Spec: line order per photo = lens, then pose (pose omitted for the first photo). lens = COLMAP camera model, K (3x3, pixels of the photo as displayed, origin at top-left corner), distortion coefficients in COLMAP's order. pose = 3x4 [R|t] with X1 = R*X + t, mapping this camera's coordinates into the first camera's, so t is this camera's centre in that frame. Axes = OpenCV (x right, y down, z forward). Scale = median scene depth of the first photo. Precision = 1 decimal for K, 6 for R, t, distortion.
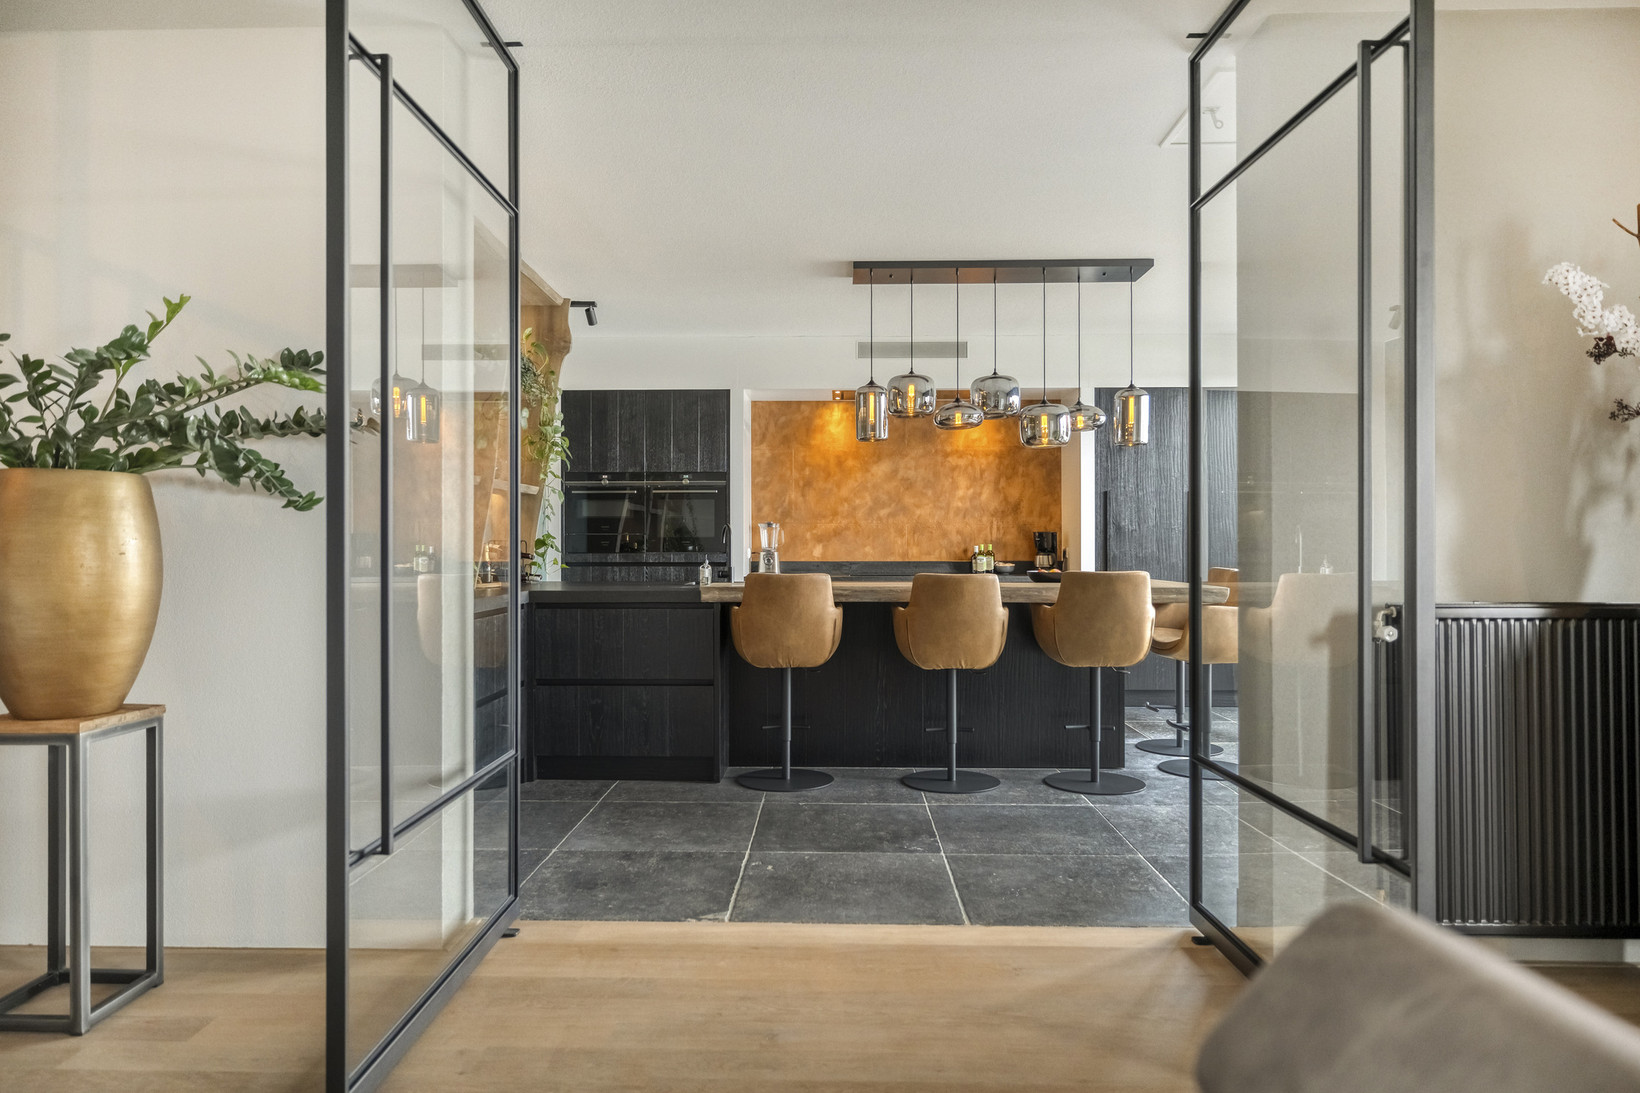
lens RADIAL K [[1045.7, 0, 816.3], [0, 1045.7, 519.8], [0, 0, 1]] dist [0.007149, 0.000214]
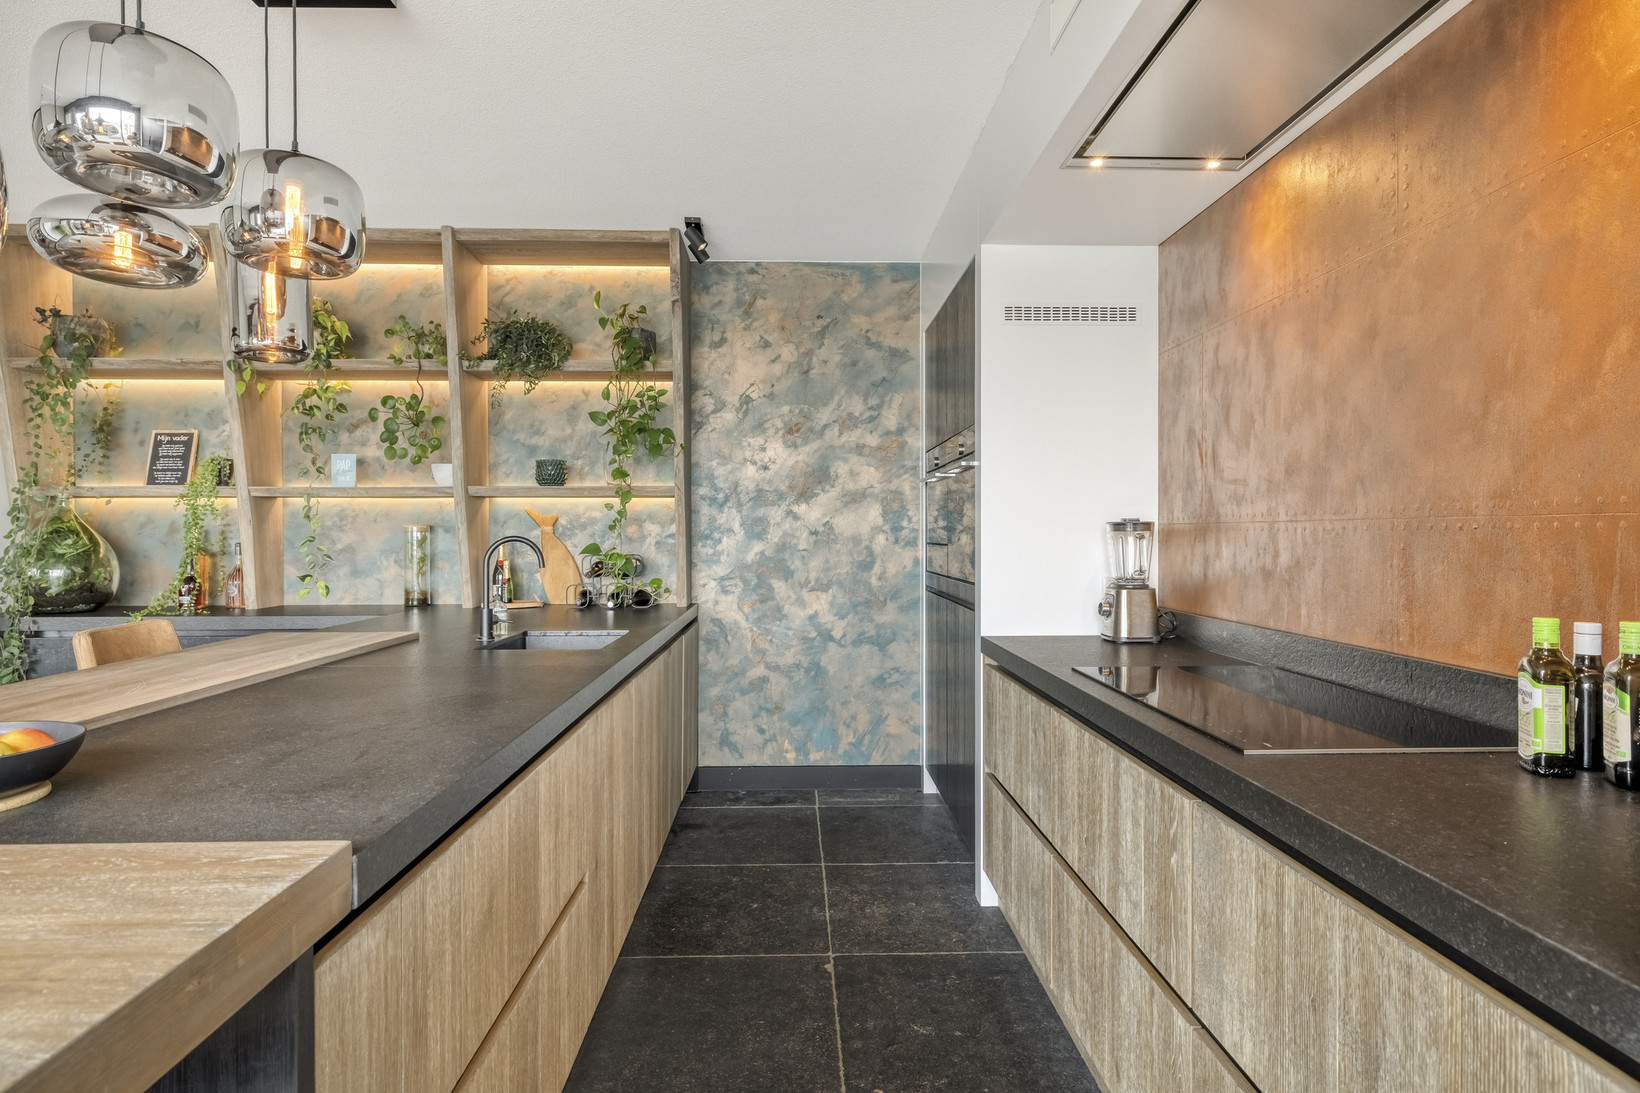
lens RADIAL K [[890.1, 0, 813.2], [0, 890.1, 541.8], [0, 0, 1]] dist [-0.000993, -0.001025]
pose [[0.043822, 0.010067, -0.998989, 0.321263], [0.024839, 0.999629, 0.011163, 0.004052], [0.998731, -0.025303, 0.043556, 0.868570]]
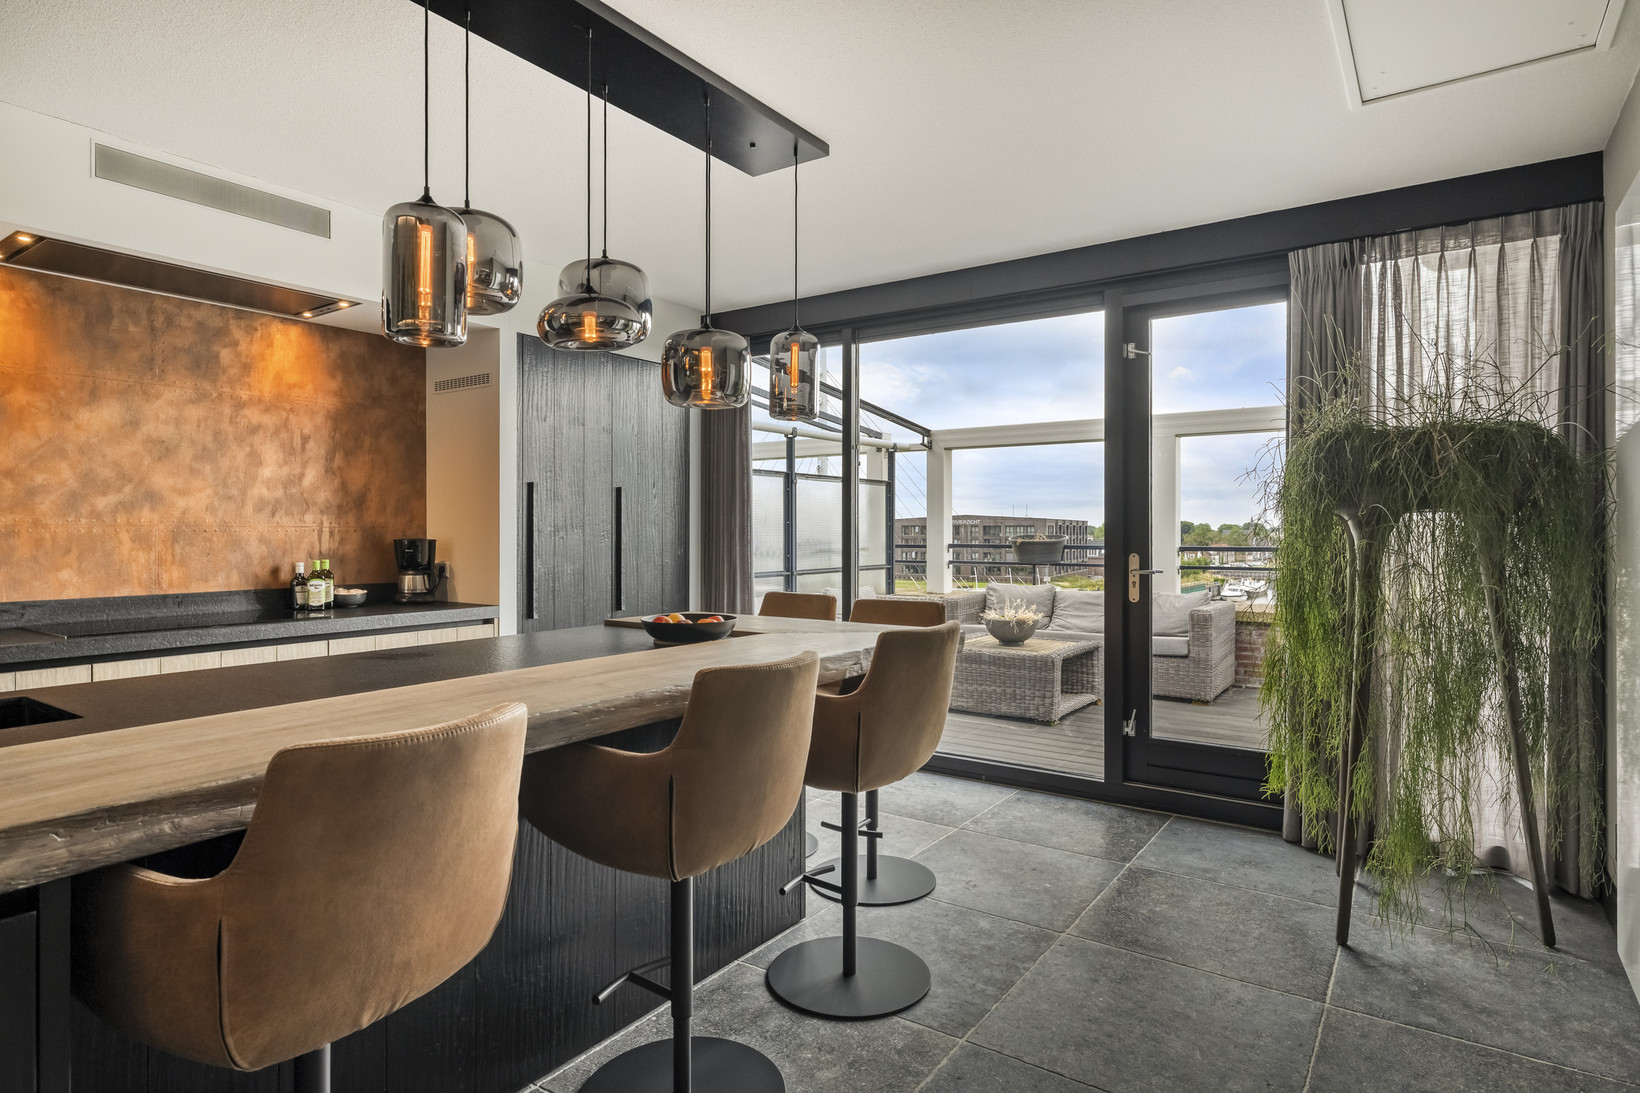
lens RADIAL K [[890.1, 0, 823.2], [0, 890.1, 531.1], [0, 0, 1]] dist [-0.000993, -0.001025]
pose [[0.550175, 0.000905, 0.835049, -0.109938], [-0.020305, 0.999718, 0.012295, -0.005629], [-0.834803, -0.023721, 0.550038, 0.481897]]
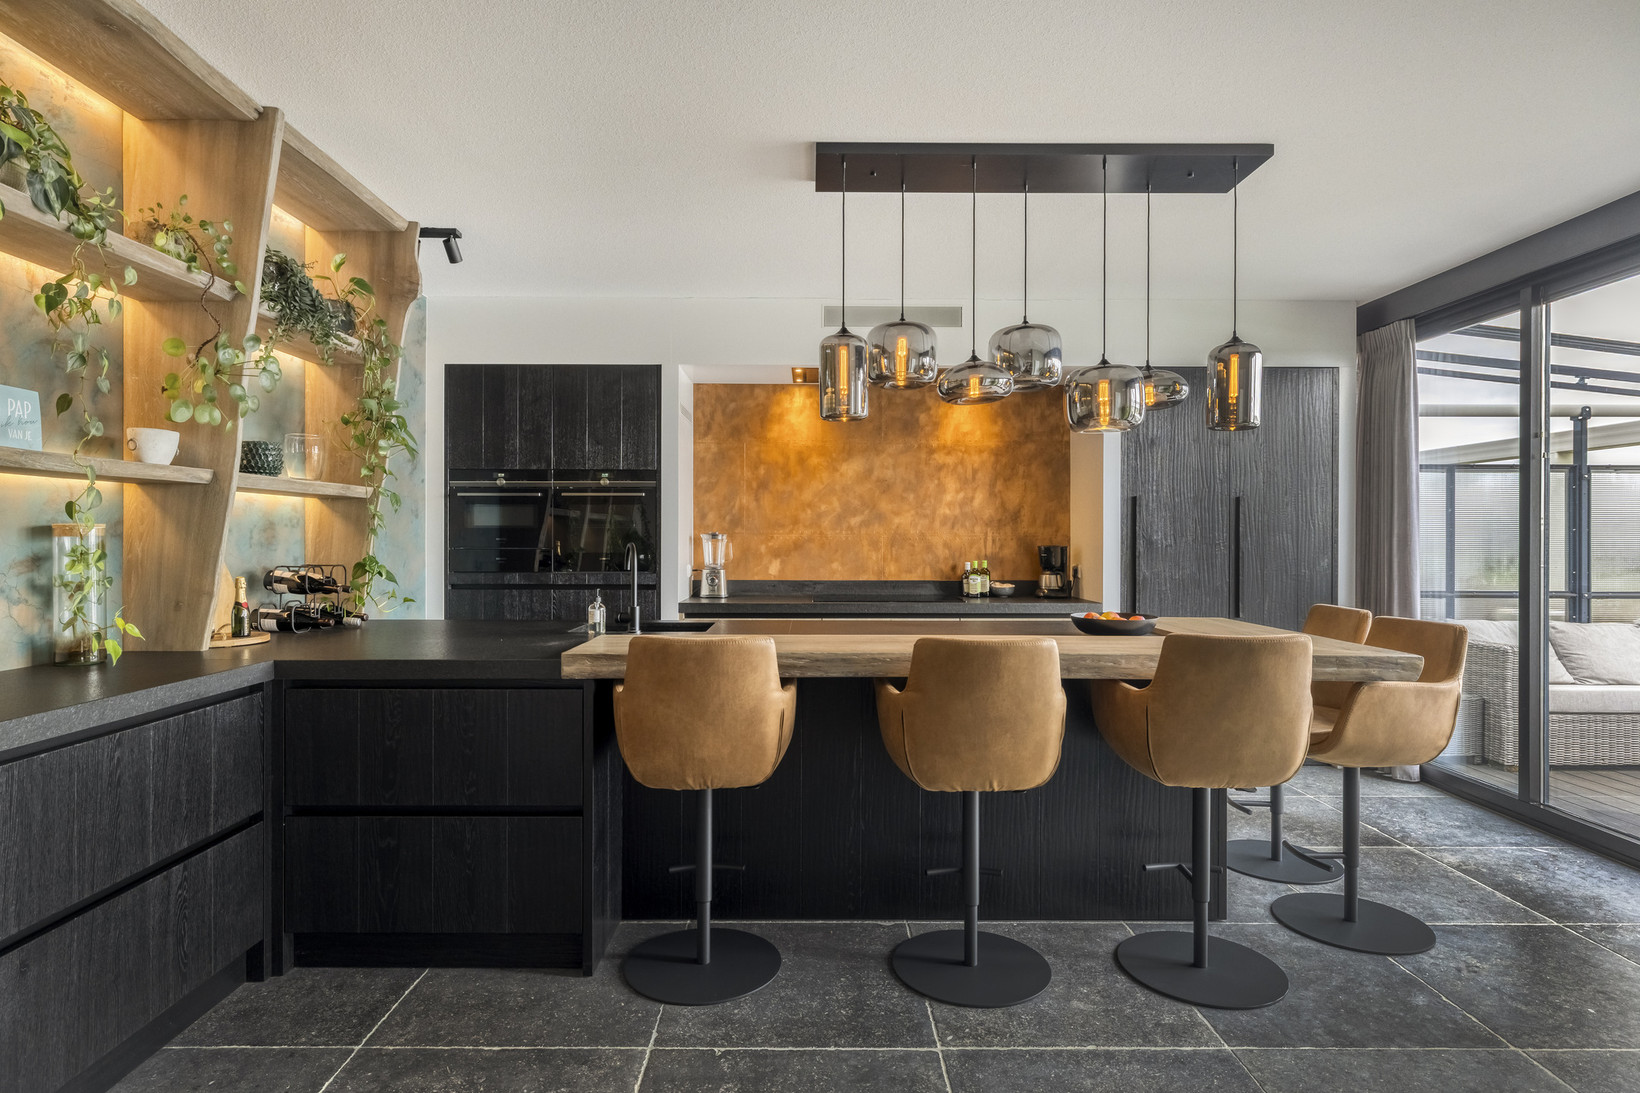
lens RADIAL K [[890.1, 0, 817.3], [0, 890.1, 530.9], [0, 0, 1]] dist [-0.000993, -0.001025]
pose [[0.999523, 0.003008, 0.030752, 0.013980], [-0.003480, 0.999877, 0.015296, -0.010195], [-0.030702, -0.015395, 0.999410, 0.314600]]
